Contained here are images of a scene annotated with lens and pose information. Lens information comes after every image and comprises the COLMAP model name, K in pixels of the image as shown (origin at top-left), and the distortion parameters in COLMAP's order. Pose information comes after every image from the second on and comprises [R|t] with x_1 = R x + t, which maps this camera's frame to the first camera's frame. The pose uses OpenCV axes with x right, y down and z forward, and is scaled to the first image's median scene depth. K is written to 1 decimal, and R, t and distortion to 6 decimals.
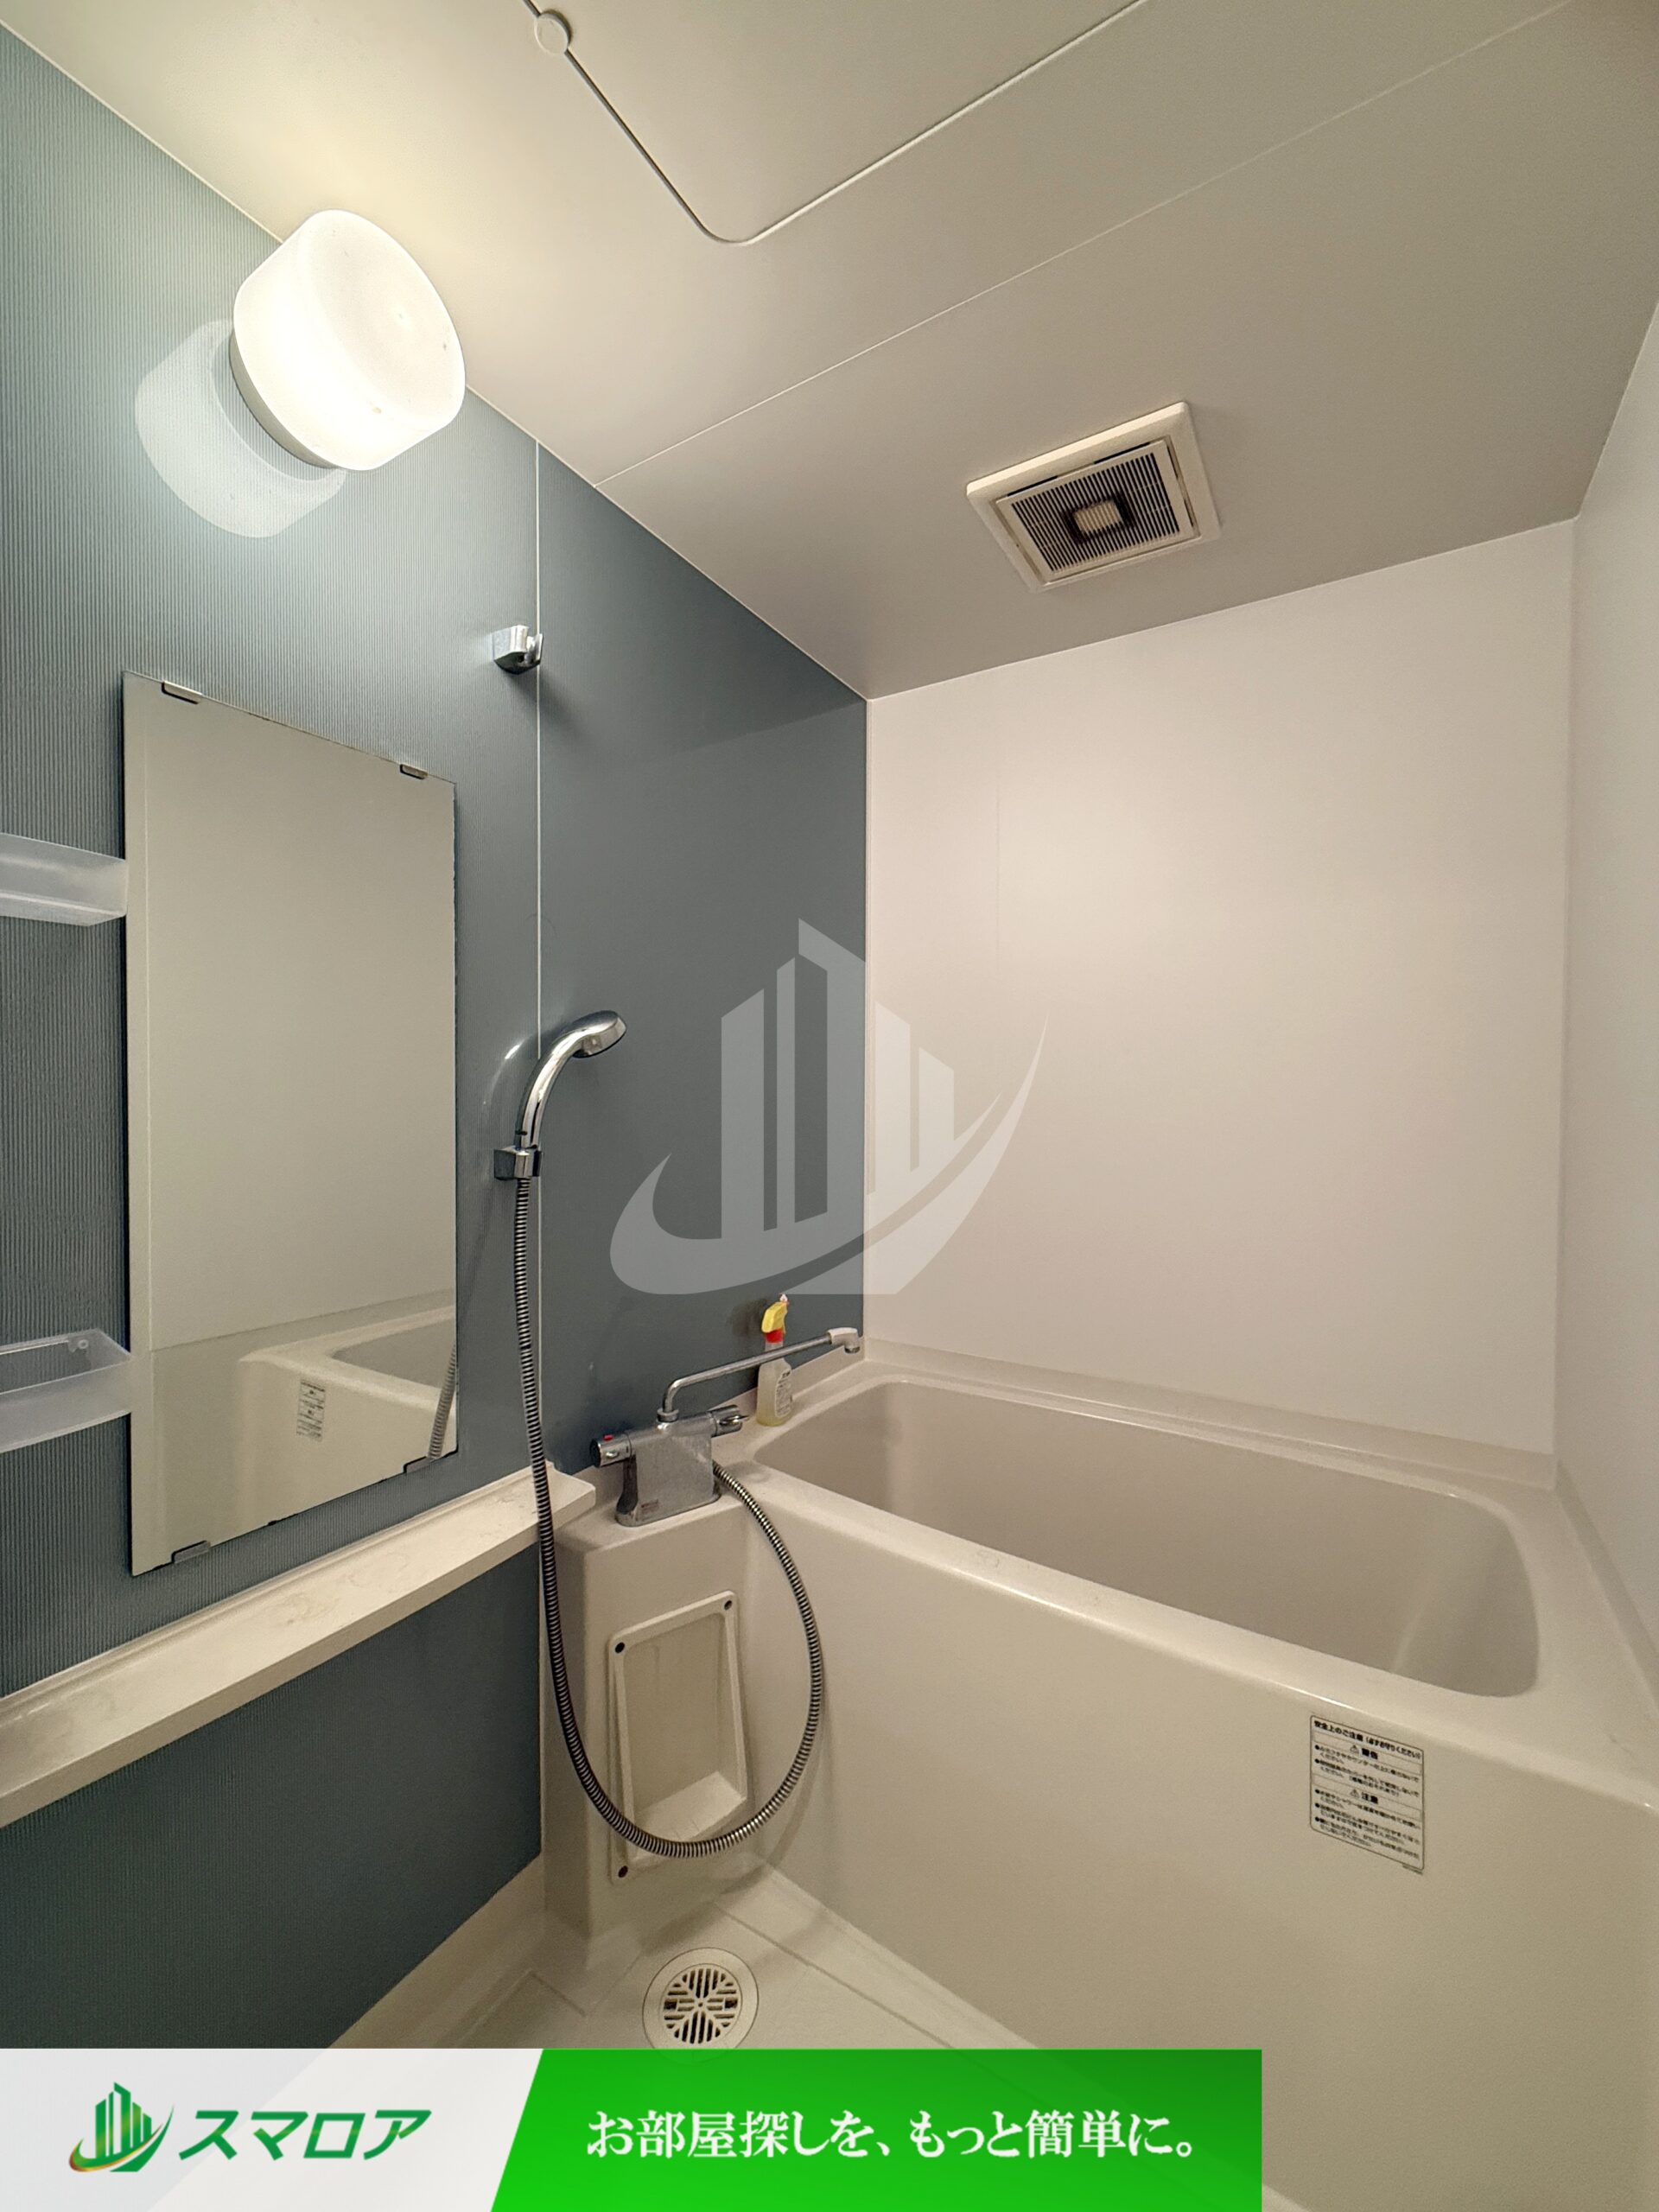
lens RADIAL K [[879.9, 0, 831.6], [0, 879.9, 1107.7], [0, 0, 1]] dist [-0.000668, -0.000005]
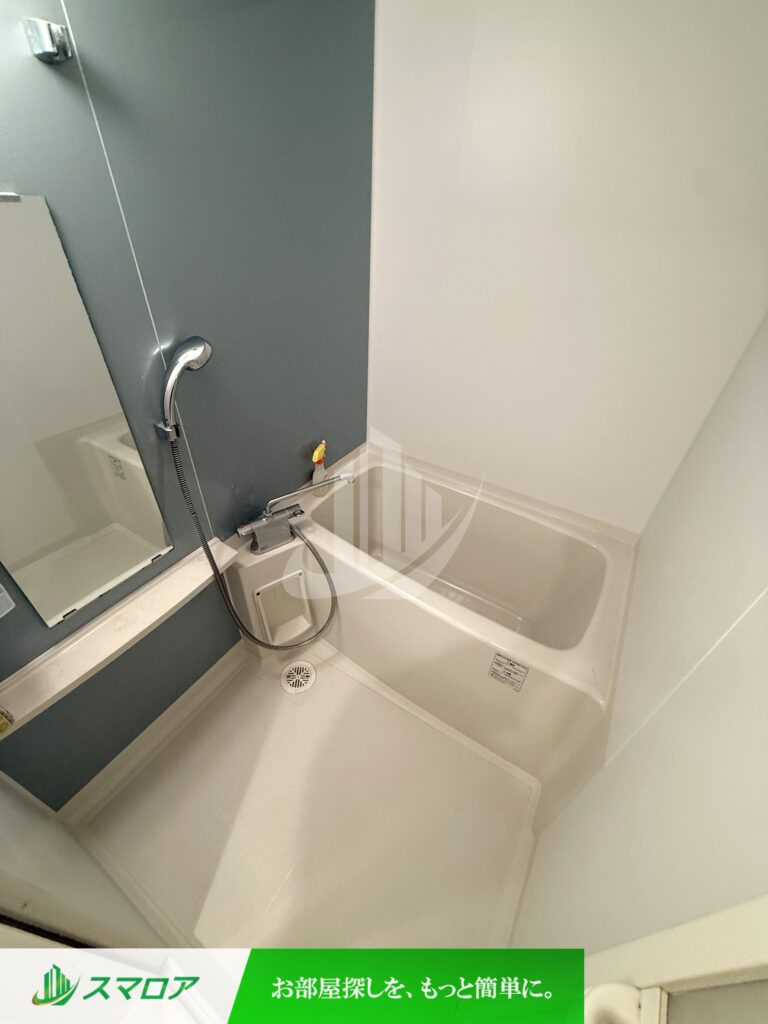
lens RADIAL K [[407.3, 0, 384.2], [0, 407.3, 510.5], [0, 0, 1]] dist [-0.000668, -0.000005]
pose [[0.999132, 0.032171, 0.026459, 0.097143], [-0.041604, 0.802007, 0.595864, -0.330910], [-0.002051, -0.596448, 0.802649, 0.158751]]
